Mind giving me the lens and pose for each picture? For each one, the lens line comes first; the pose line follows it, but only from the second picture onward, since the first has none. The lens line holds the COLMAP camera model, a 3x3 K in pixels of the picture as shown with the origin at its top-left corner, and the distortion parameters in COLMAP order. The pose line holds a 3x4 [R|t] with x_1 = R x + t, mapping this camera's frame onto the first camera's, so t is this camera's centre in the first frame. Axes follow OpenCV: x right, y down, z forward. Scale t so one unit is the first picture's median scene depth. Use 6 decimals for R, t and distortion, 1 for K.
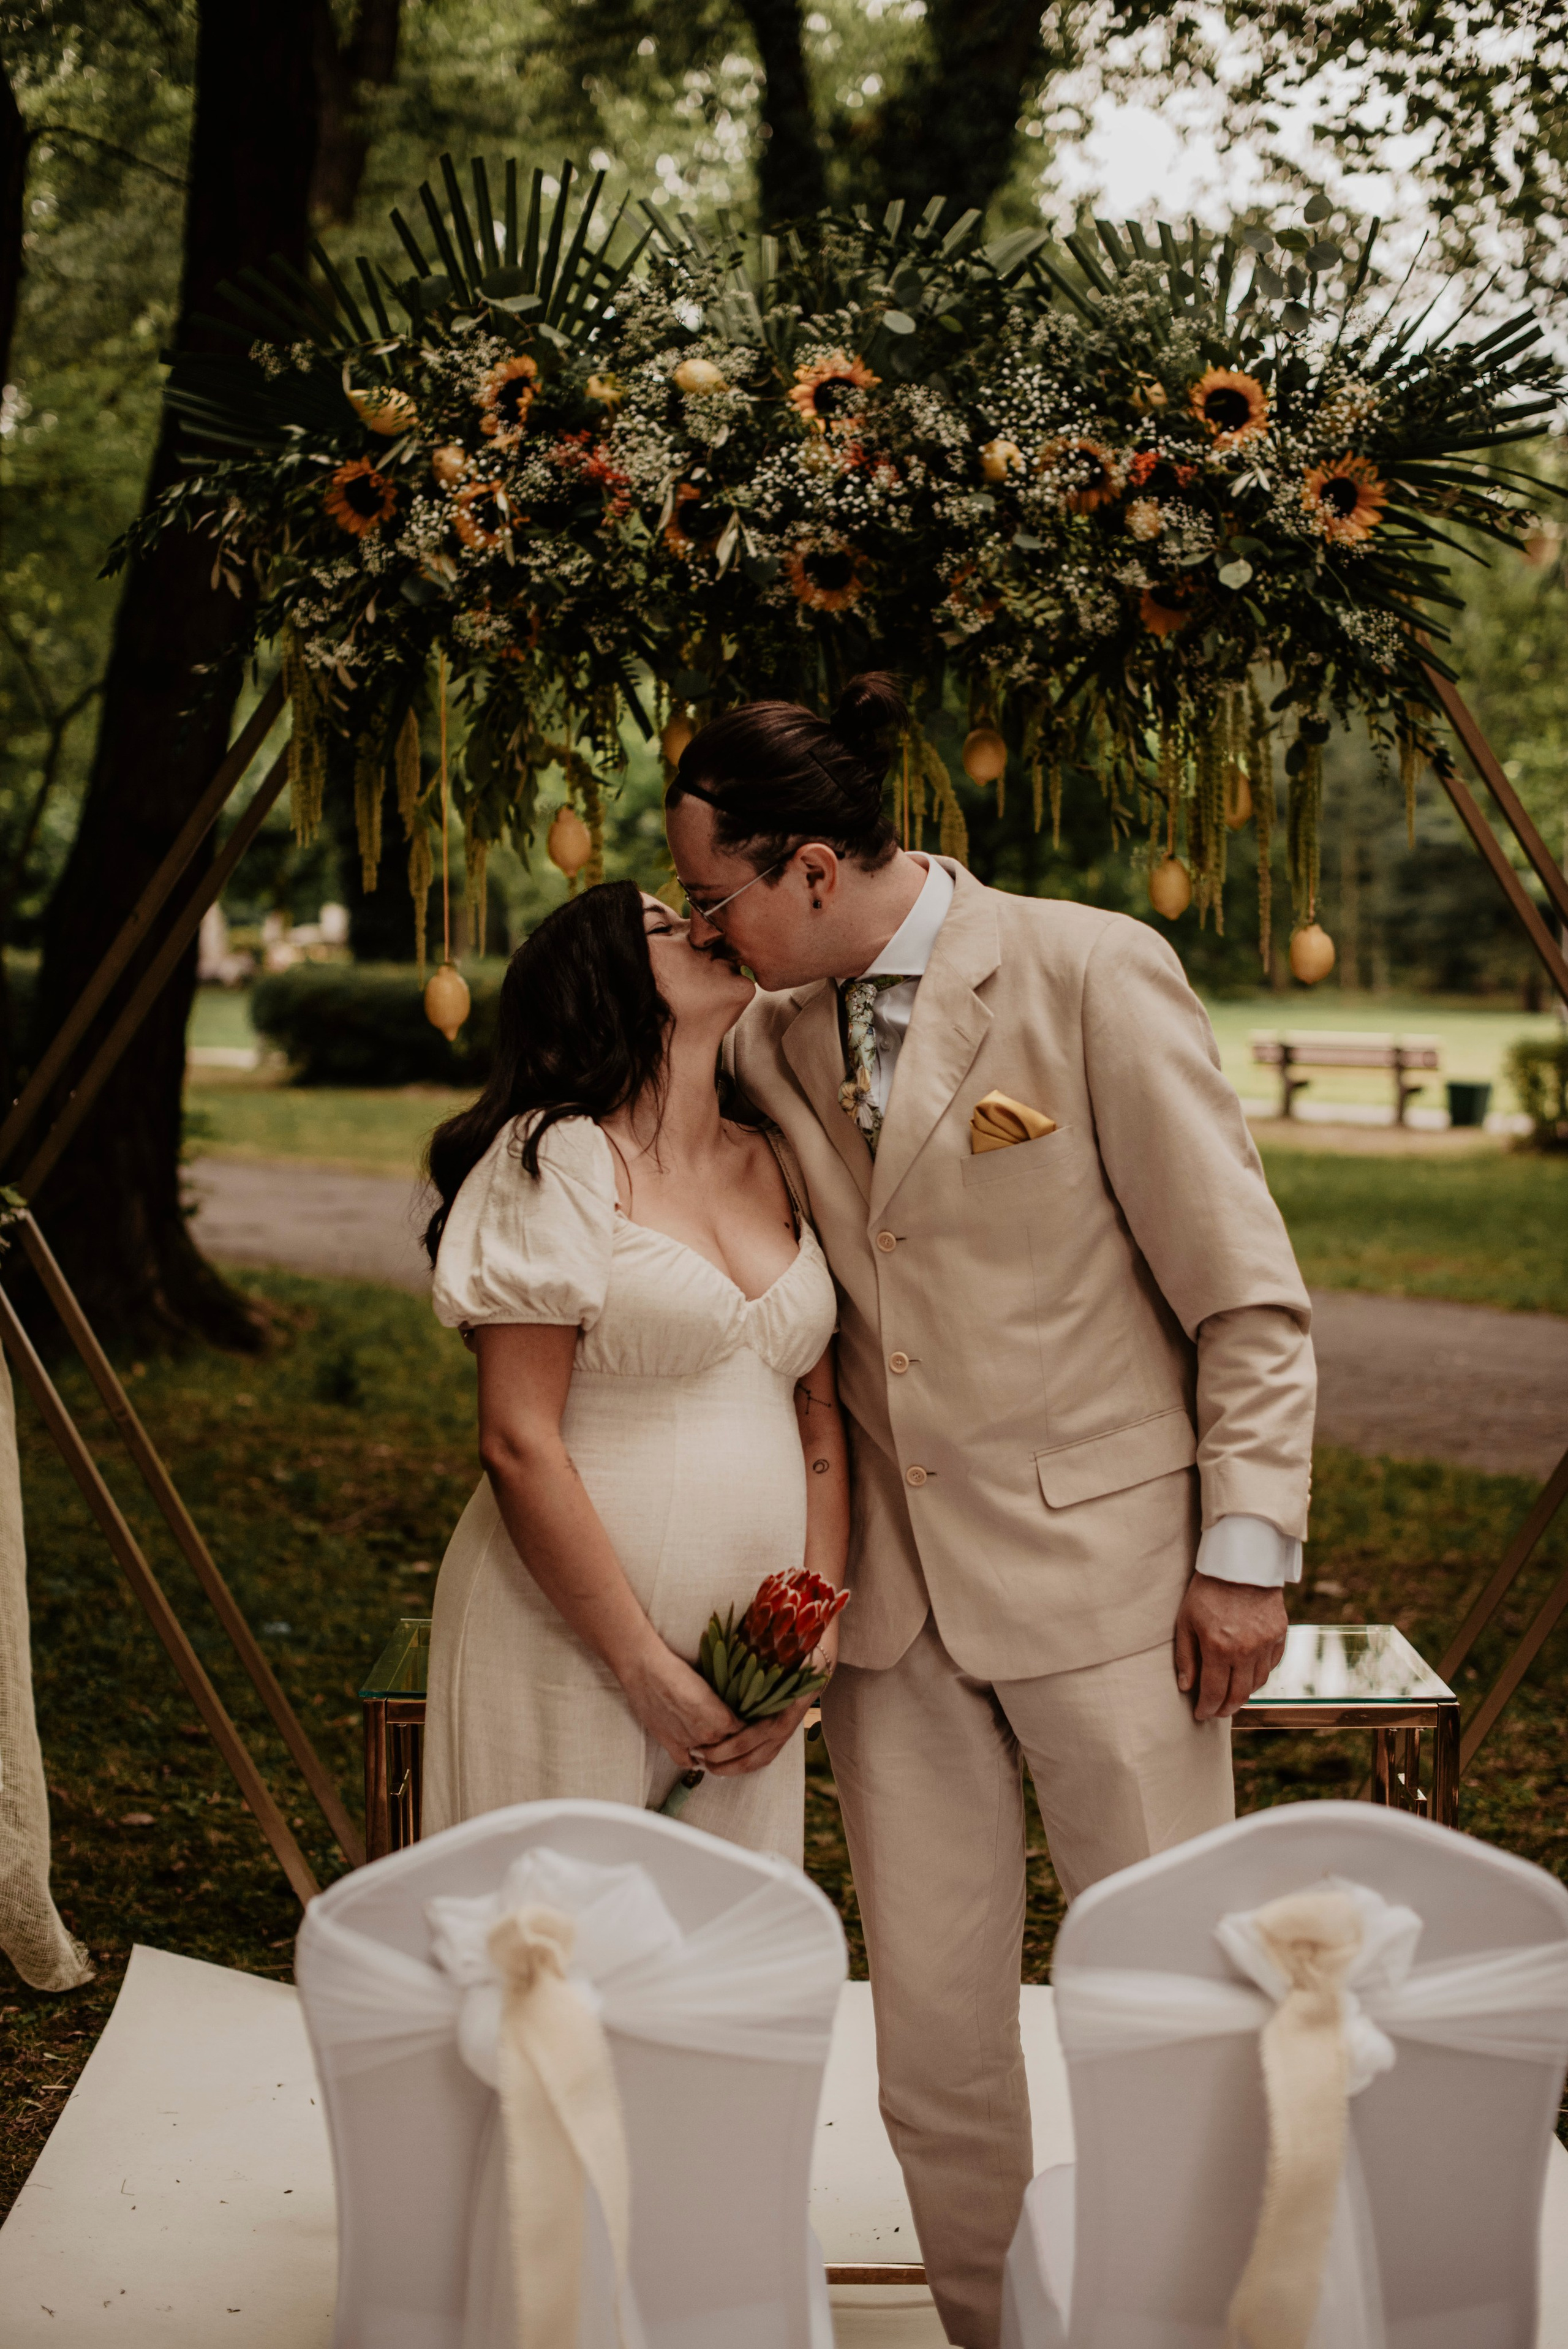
lens RADIAL K [[3468.7, 0, 784.0], [0, 3468.7, 1174.5], [0, 0, 1]] dist [-0.161325, -0.002053]
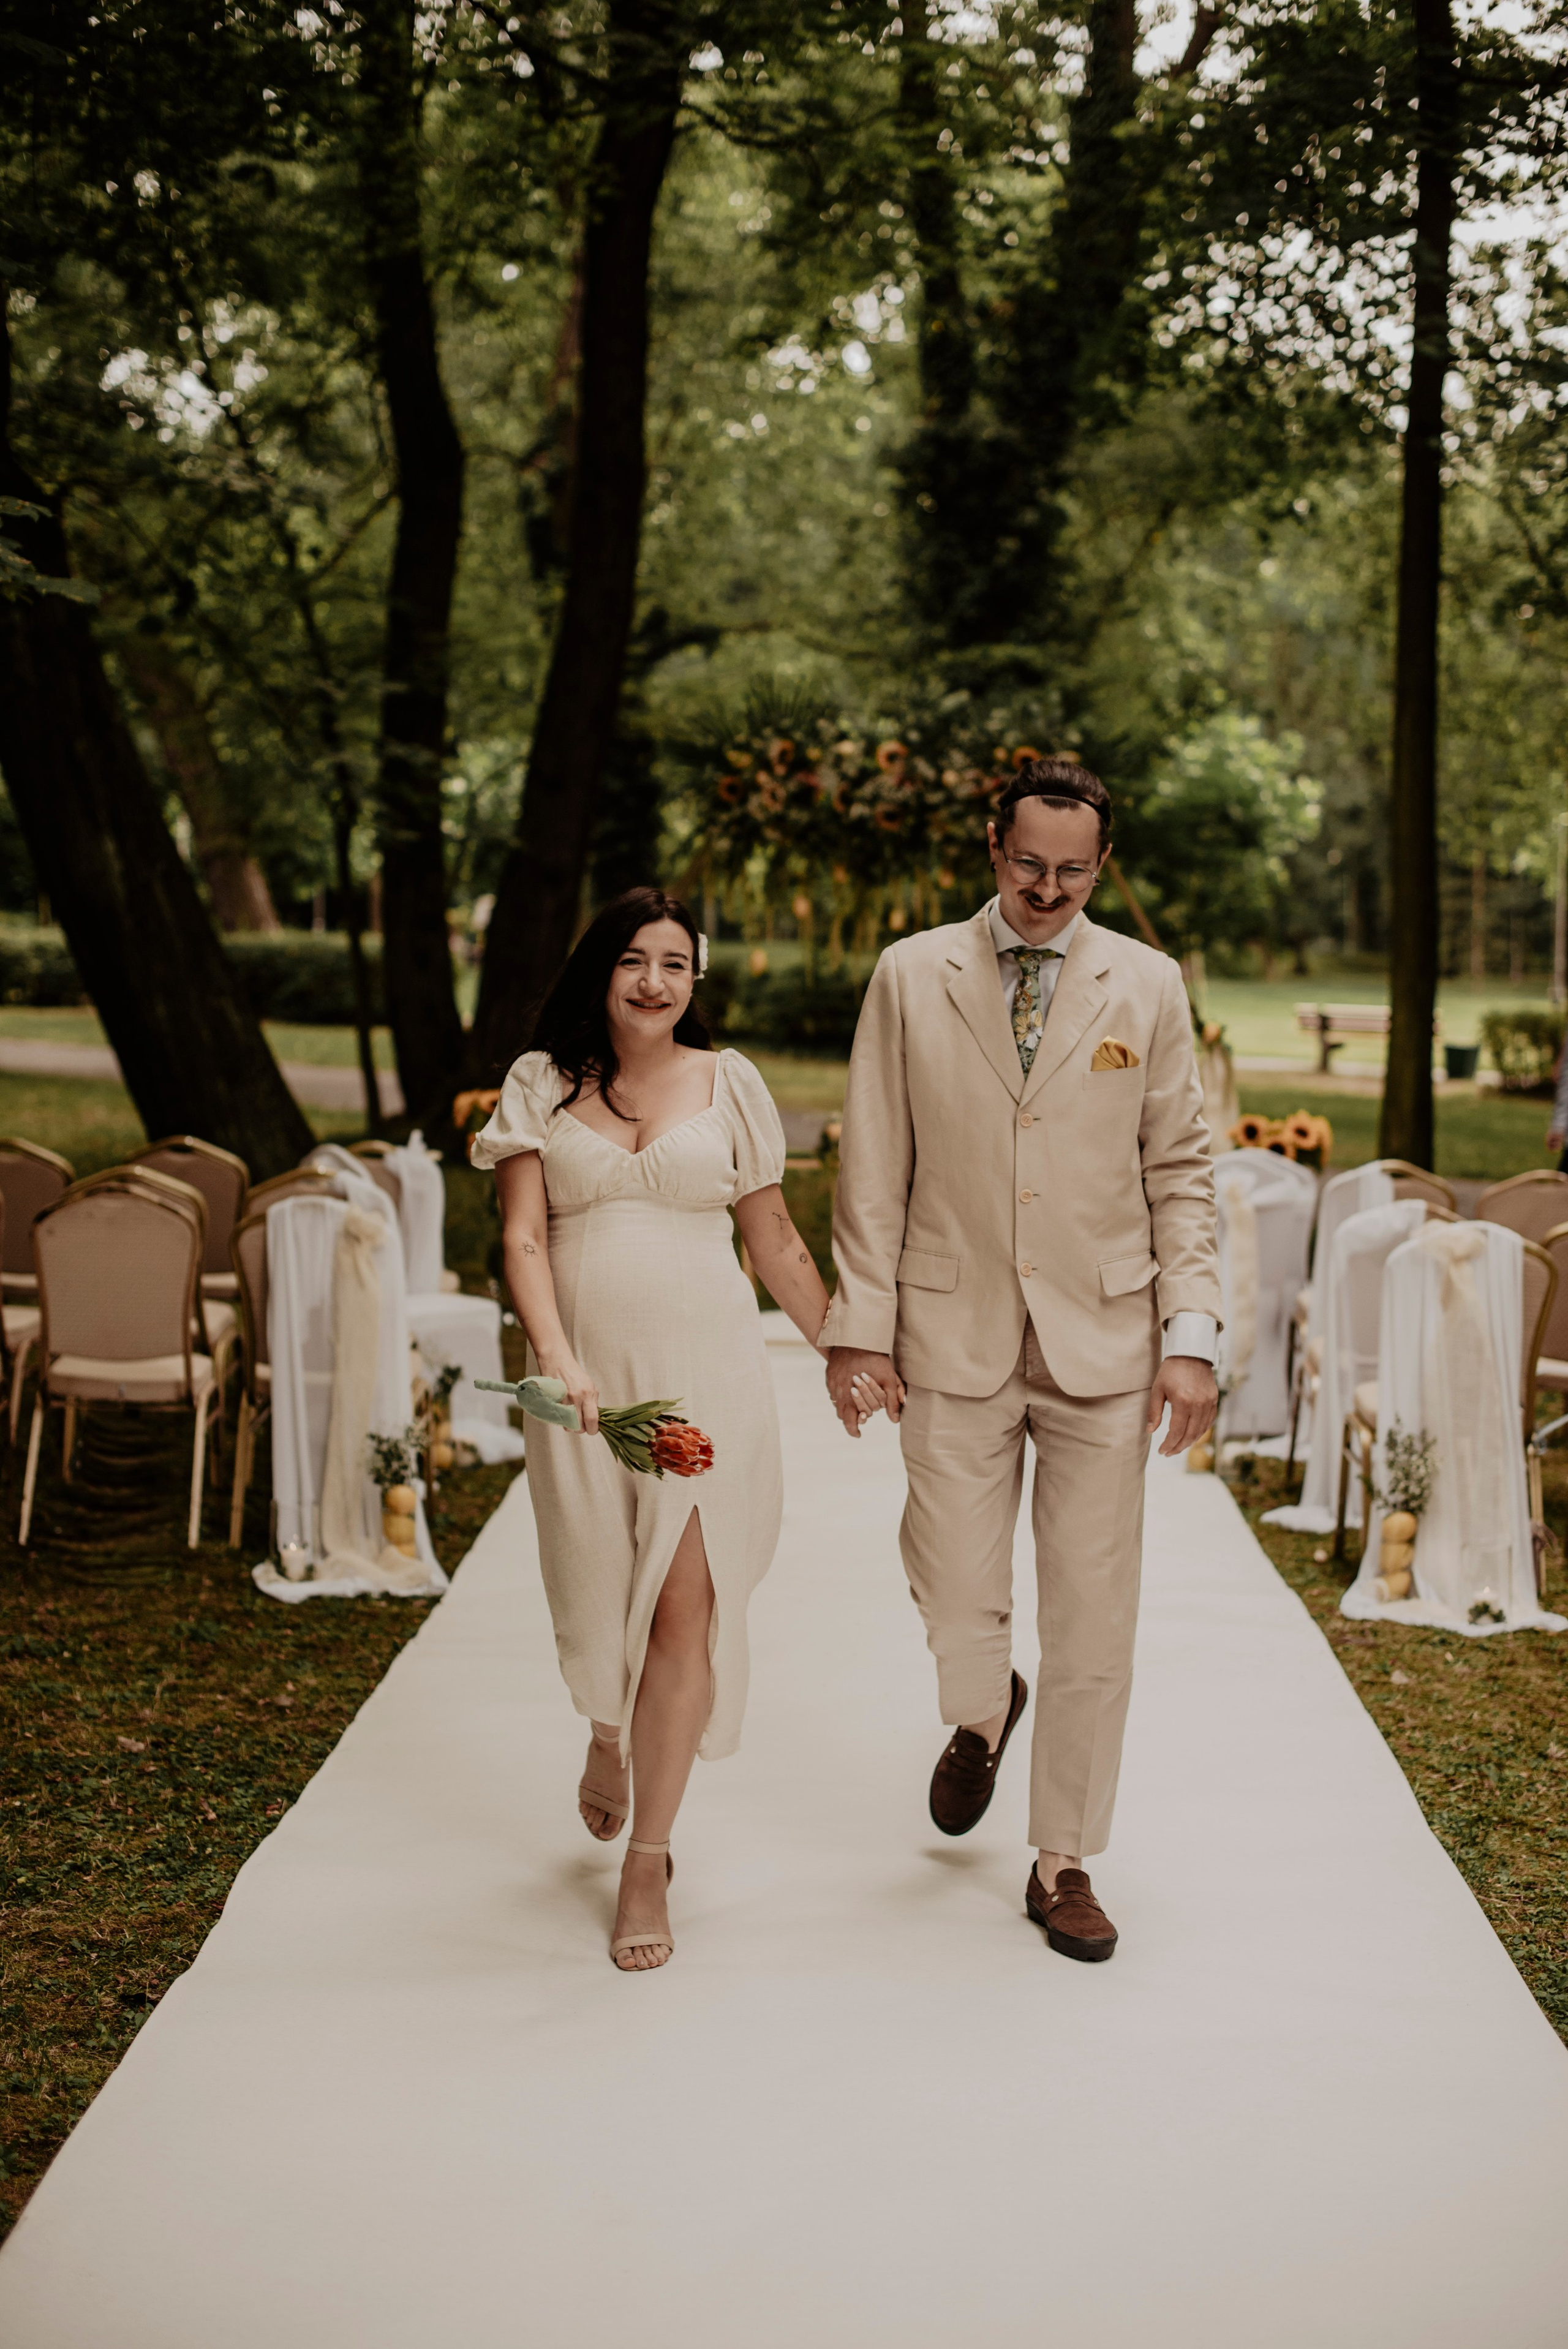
lens RADIAL K [[3468.7, 0, 784.0], [0, 3468.7, 1174.5], [0, 0, 1]] dist [-0.161325, -0.002053]
pose [[0.998508, 0.012658, -0.053116, 0.062792], [-0.012401, 0.999910, 0.005152, 0.087869], [0.053177, -0.004486, 0.998575, -1.475463]]
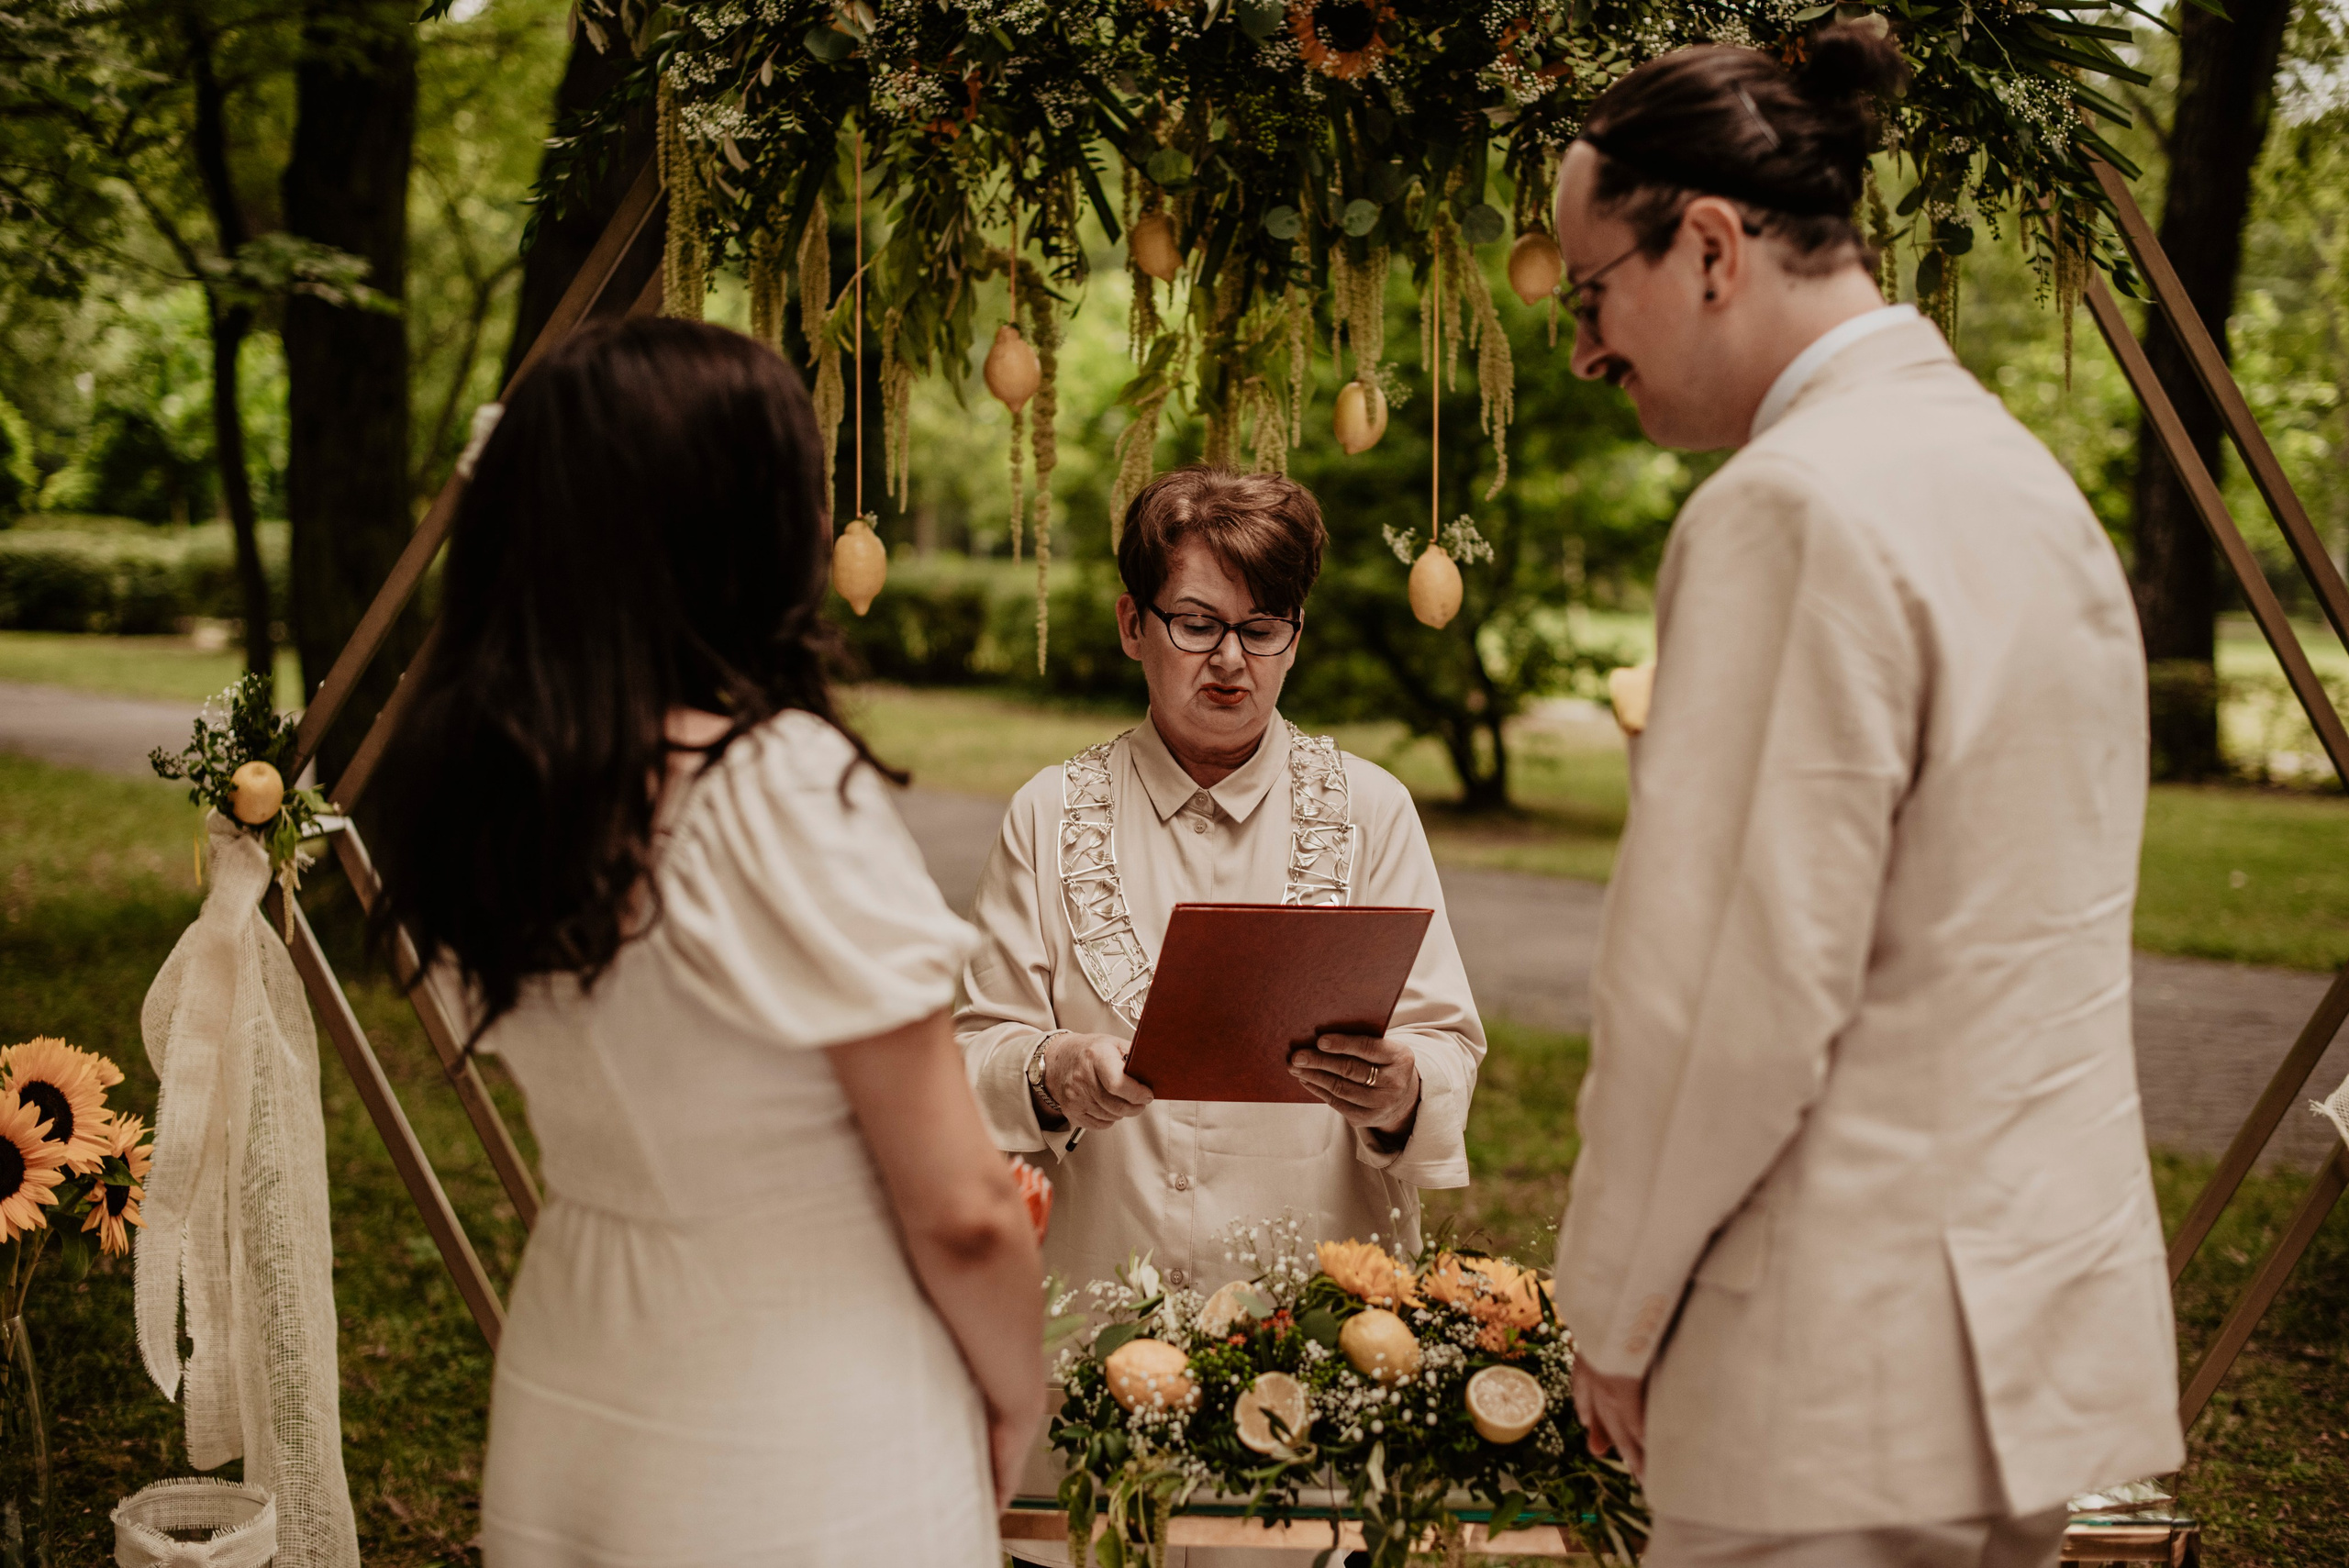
lens RADIAL K [[3468.6, 0, 1174.5], [0, 3468.6, 784.0], [0, 0, 1]] dist [-0.161325, -0.002053]
pose [[0.999666, 0.015169, -0.020904, -0.006907], [-0.015168, 0.999885, 0.000189, -0.000831], [0.020905, 0.000128, 0.999781, 0.209510]]
